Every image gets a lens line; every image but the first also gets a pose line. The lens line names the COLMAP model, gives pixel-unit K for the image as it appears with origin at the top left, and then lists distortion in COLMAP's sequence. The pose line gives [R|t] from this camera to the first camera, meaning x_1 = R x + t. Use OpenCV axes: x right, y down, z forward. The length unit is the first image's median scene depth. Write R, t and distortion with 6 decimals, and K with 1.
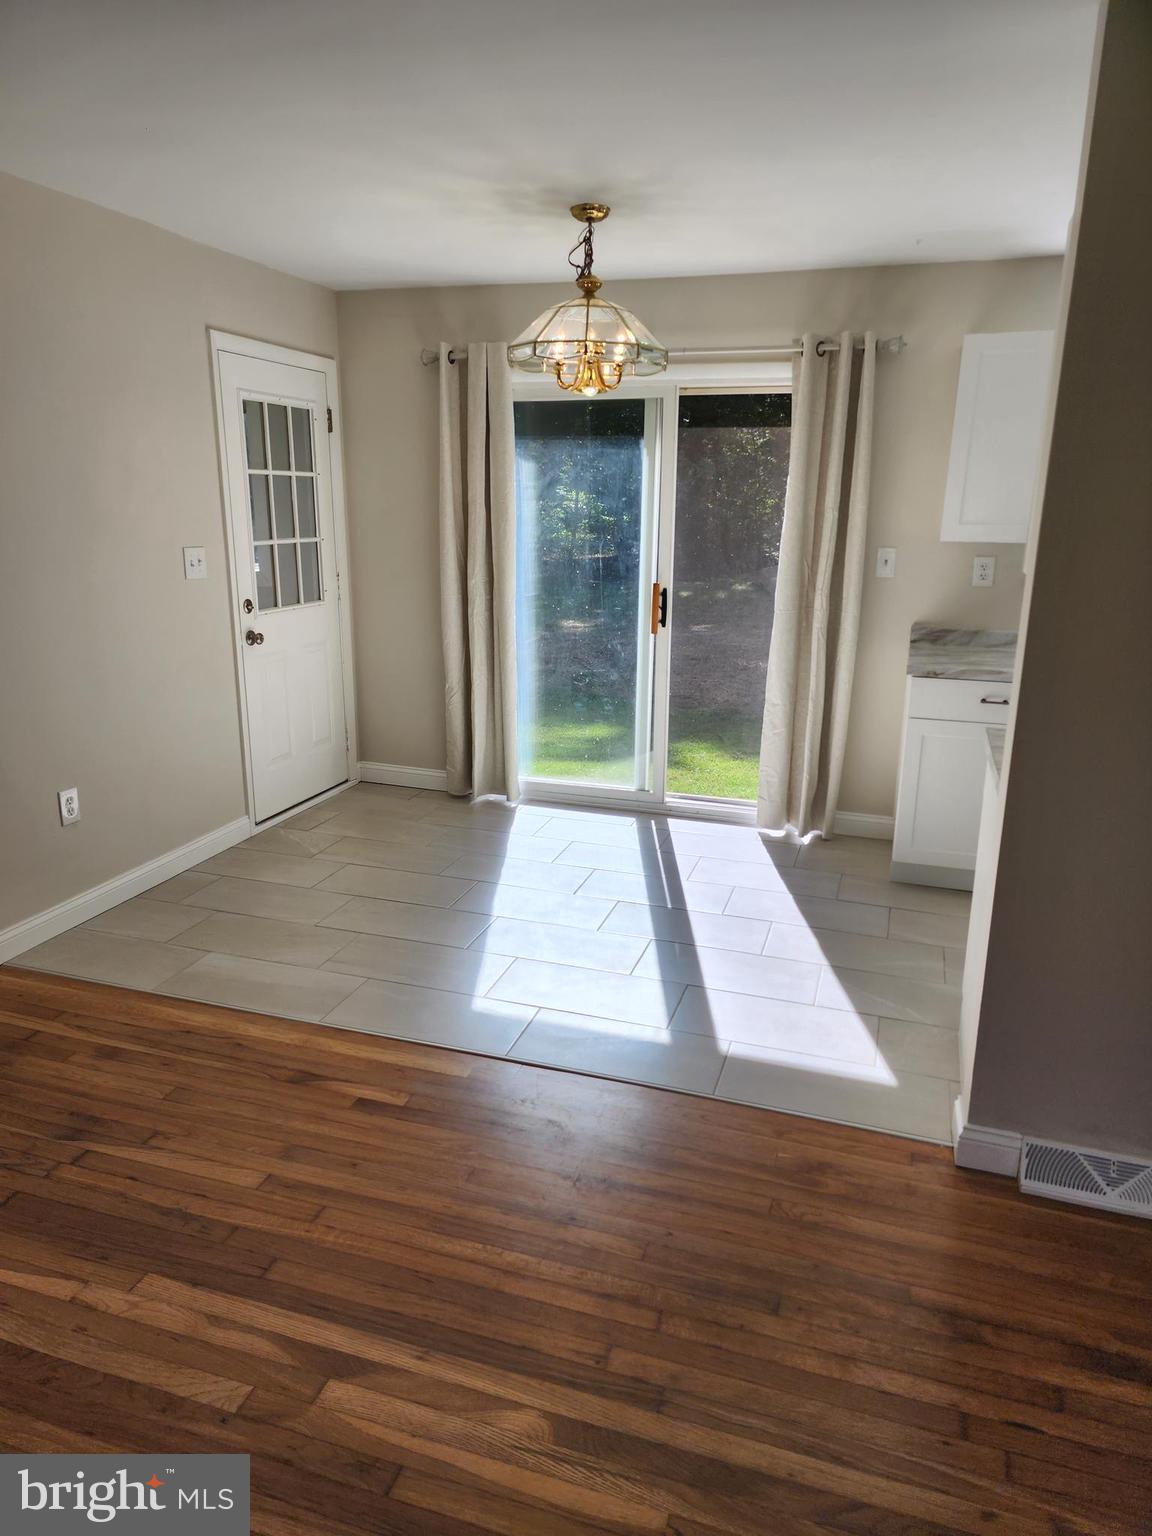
lens RADIAL K [[1022.9, 0, 582.9], [0, 1022.9, 775.6], [0, 0, 1]] dist [0.070438, -0.055475]
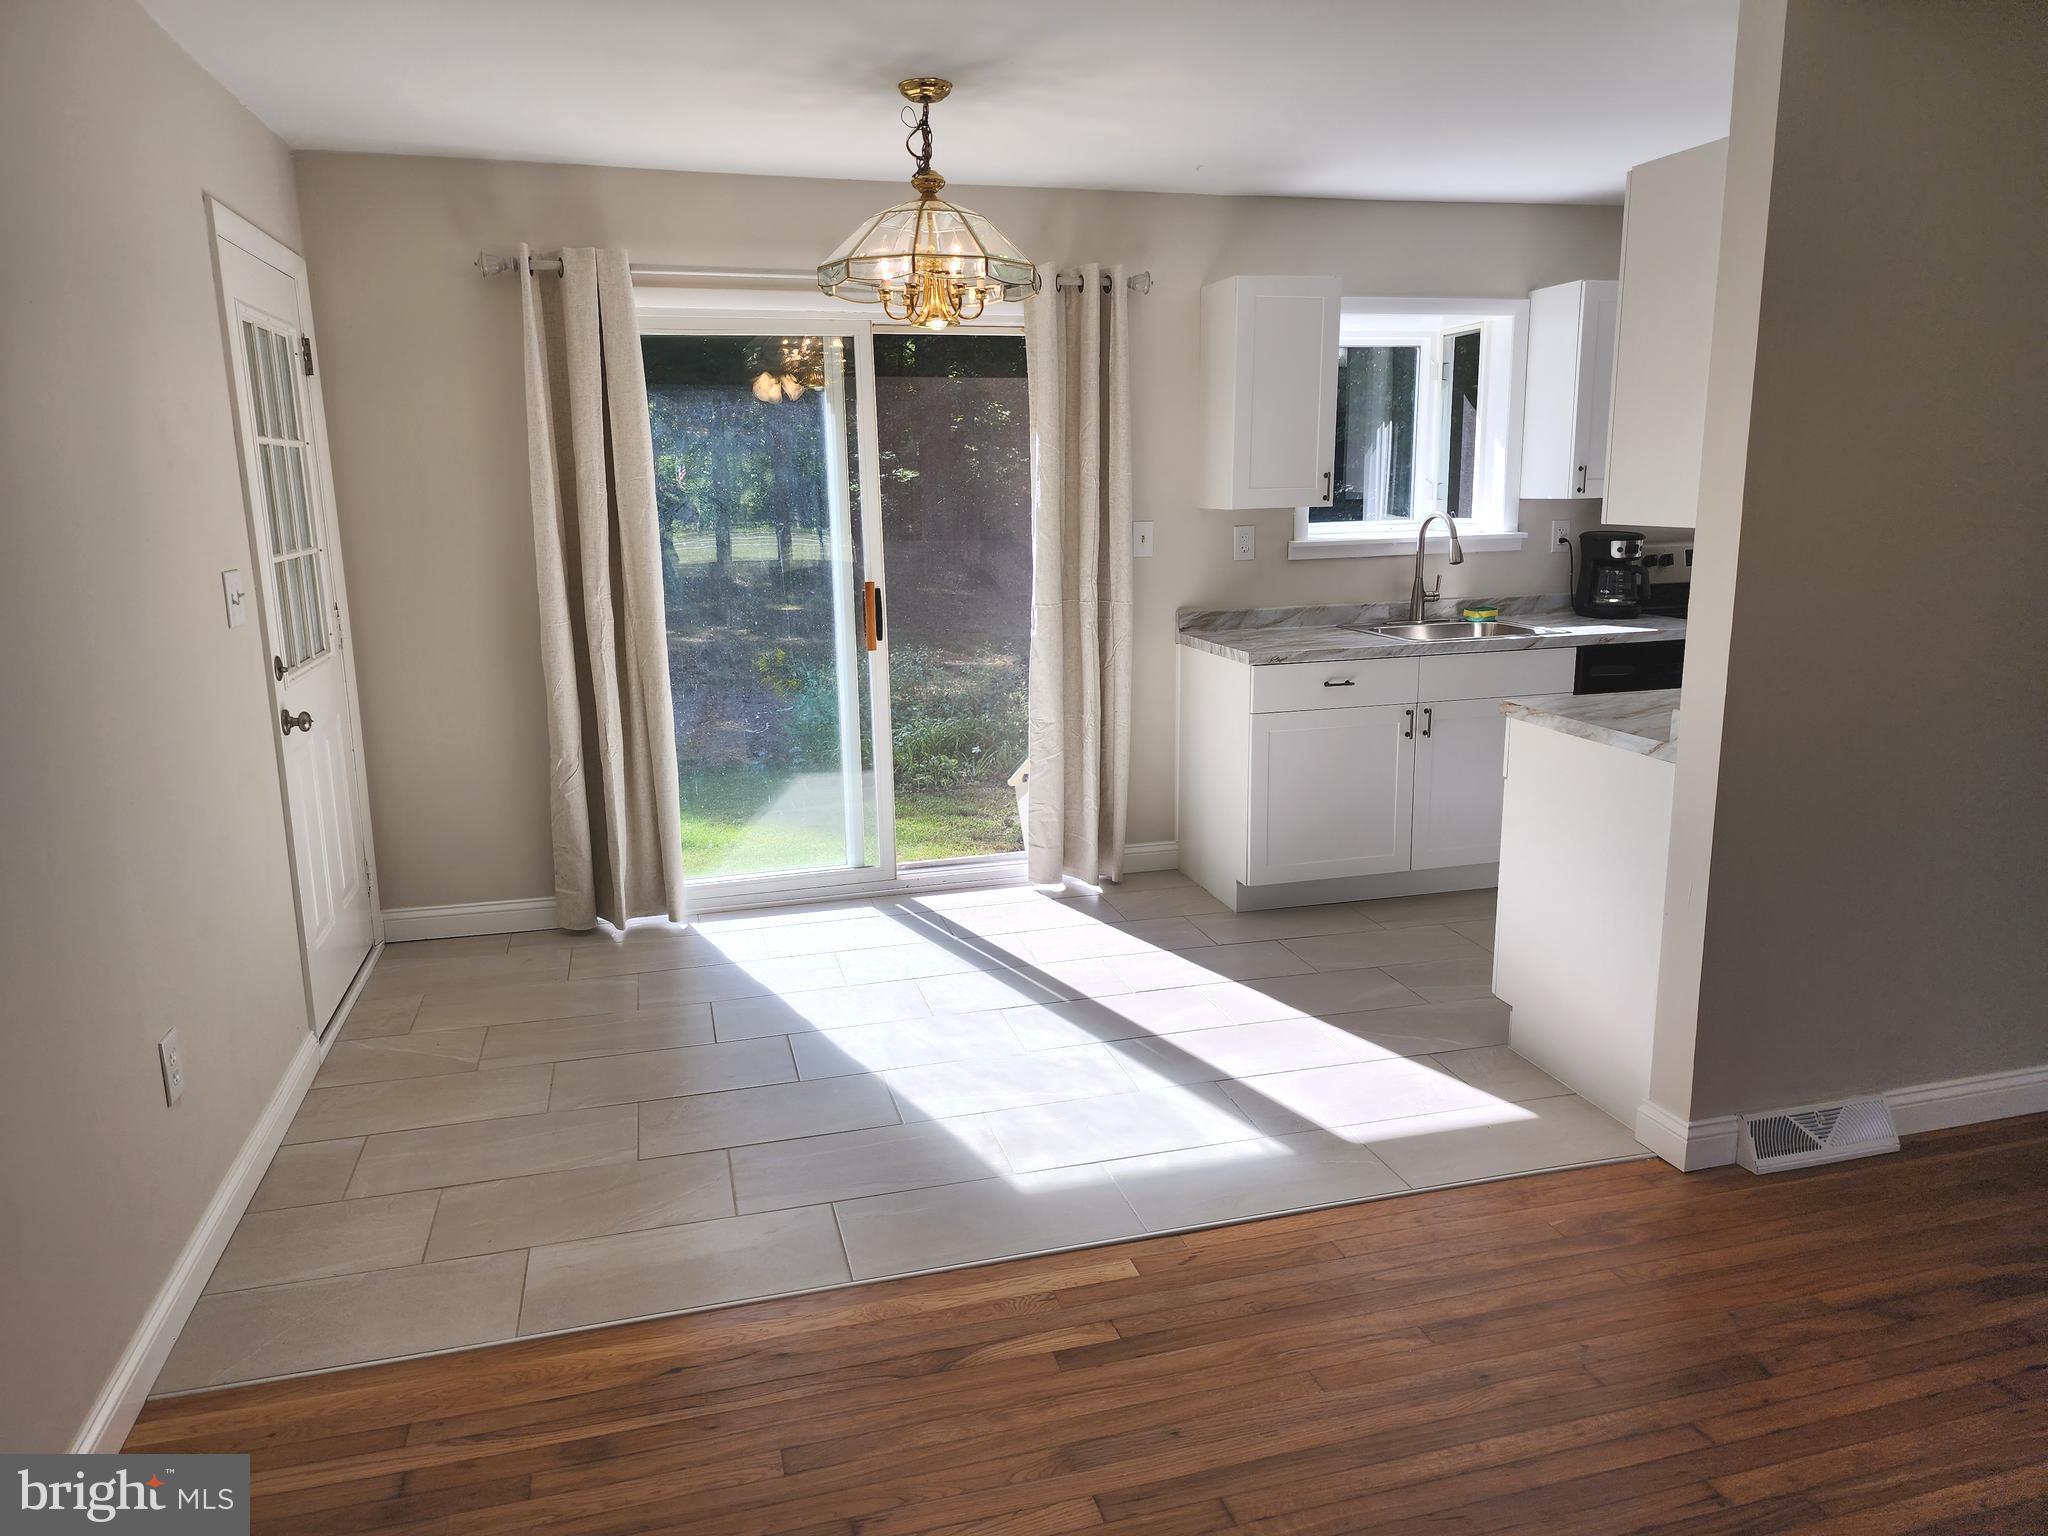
lens RADIAL K [[1363.8, 0, 1012.8], [0, 1363.8, 757.7], [0, 0, 1]] dist [0.070438, -0.055475]
pose [[0.837025, -0.138053, 0.529463, -0.521018], [0.170569, 0.985263, -0.012754, -0.046802], [-0.519899, 0.100985, 0.848237, 0.174569]]
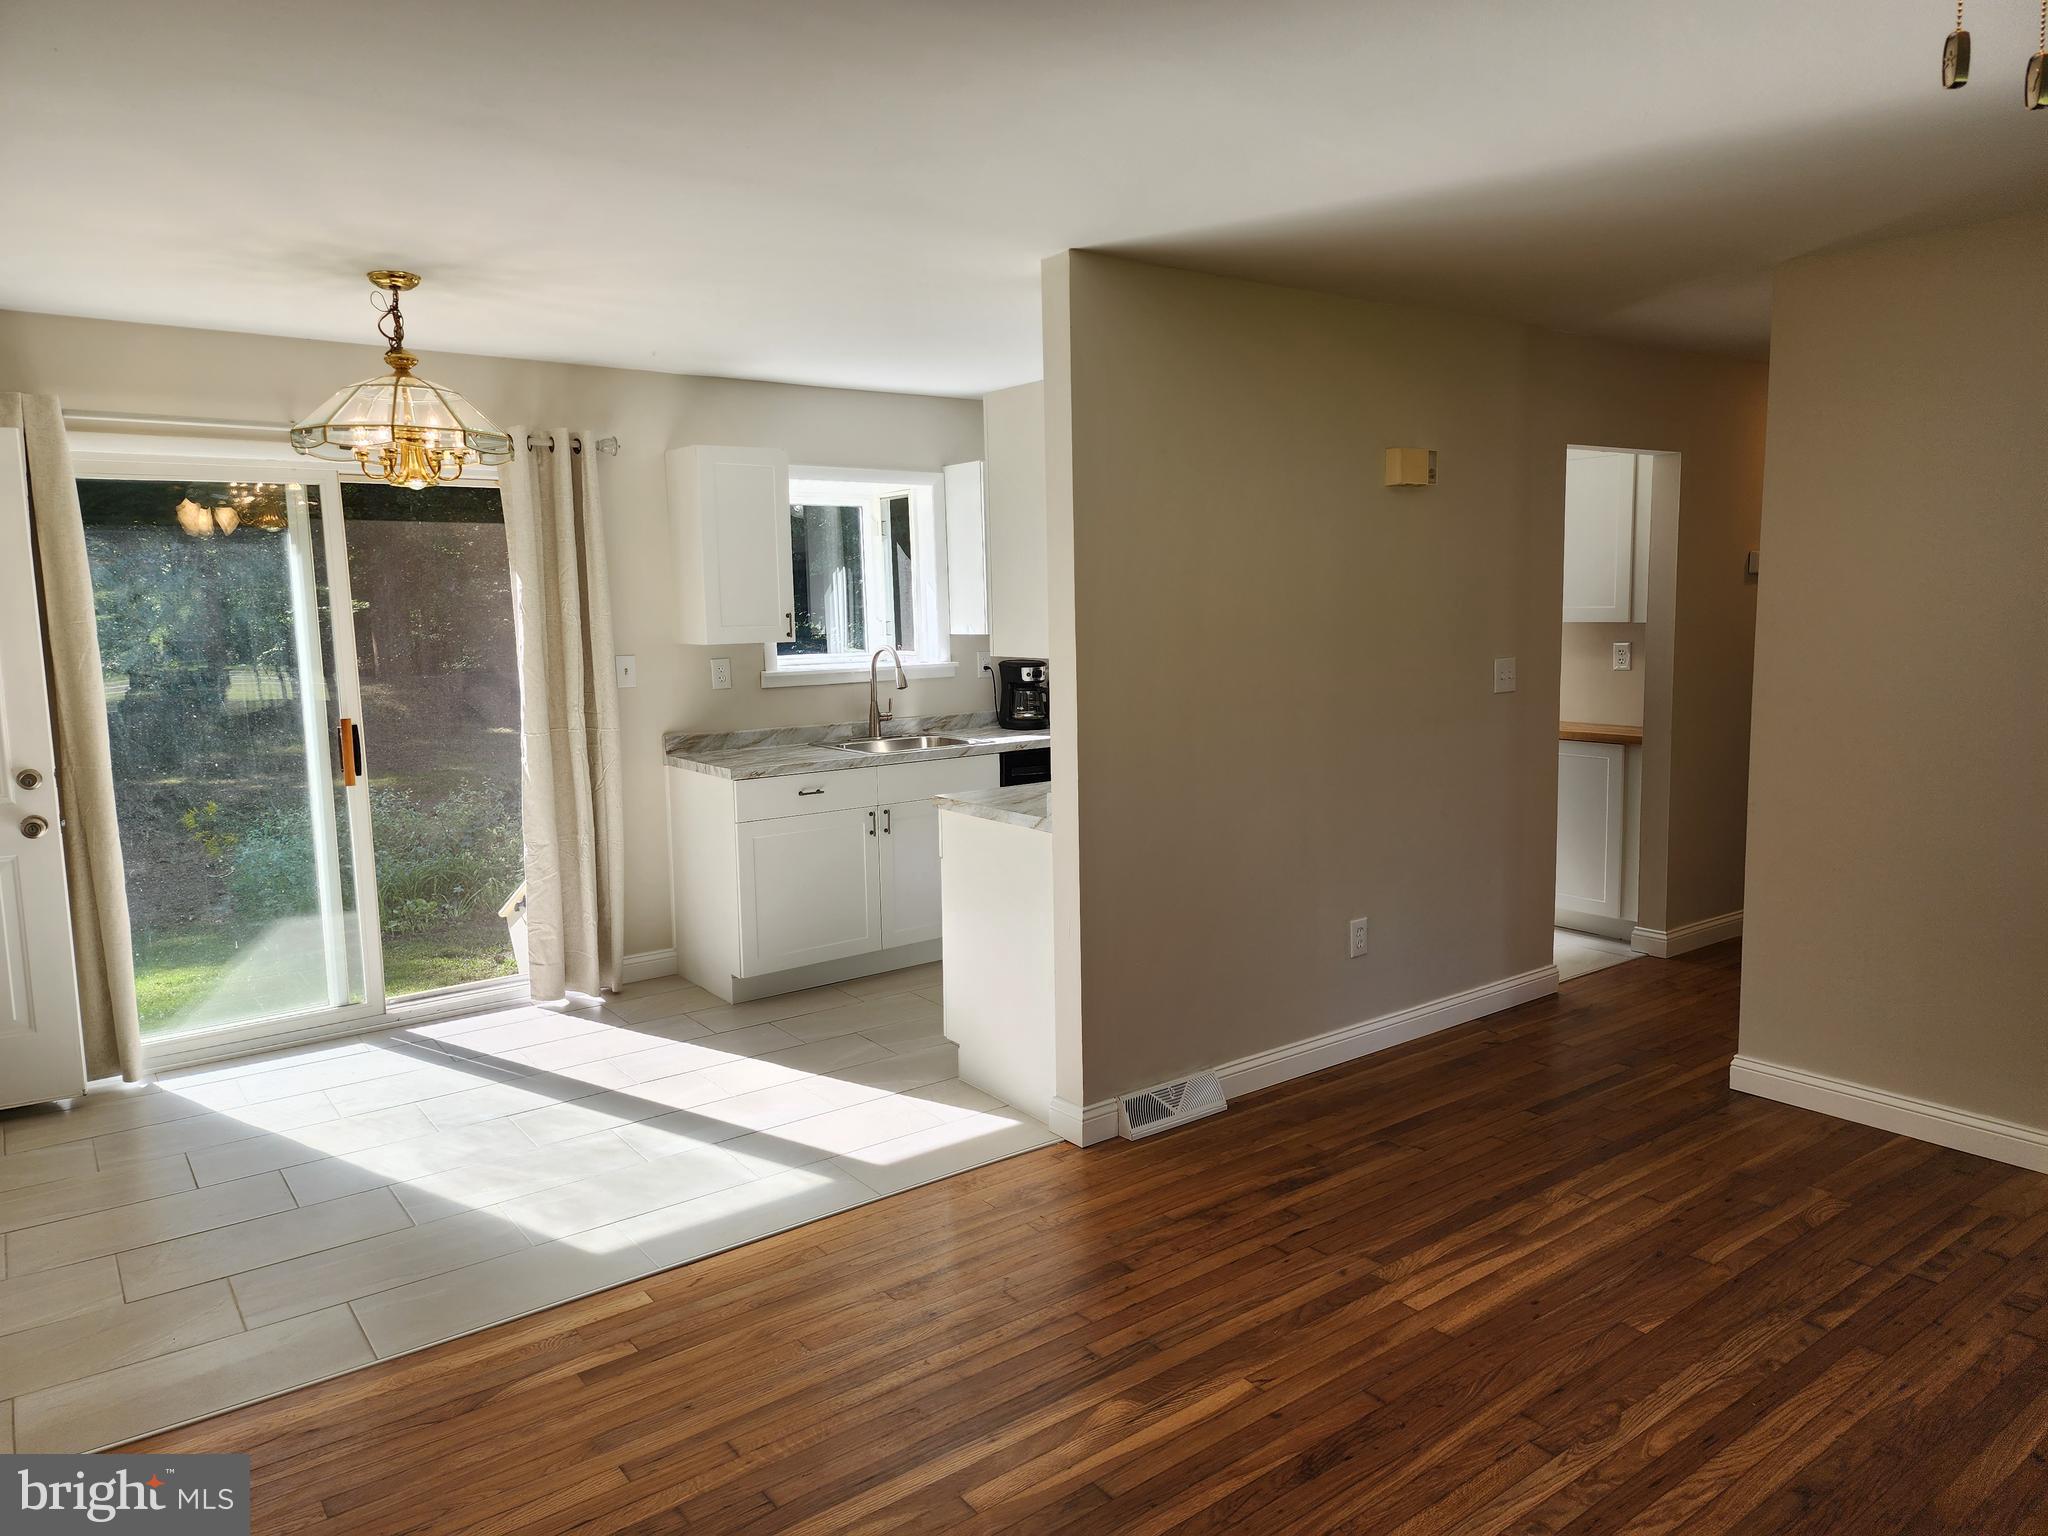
lens RADIAL K [[1363.8, 0, 1026.3], [0, 1363.8, 765.8], [0, 0, 1]] dist [0.070438, -0.055475]
pose [[0.578804, -0.125772, 0.805709, -0.631869], [0.240535, 0.970406, -0.021313, -0.019438], [-0.779185, 0.206138, 0.591928, 0.029865]]
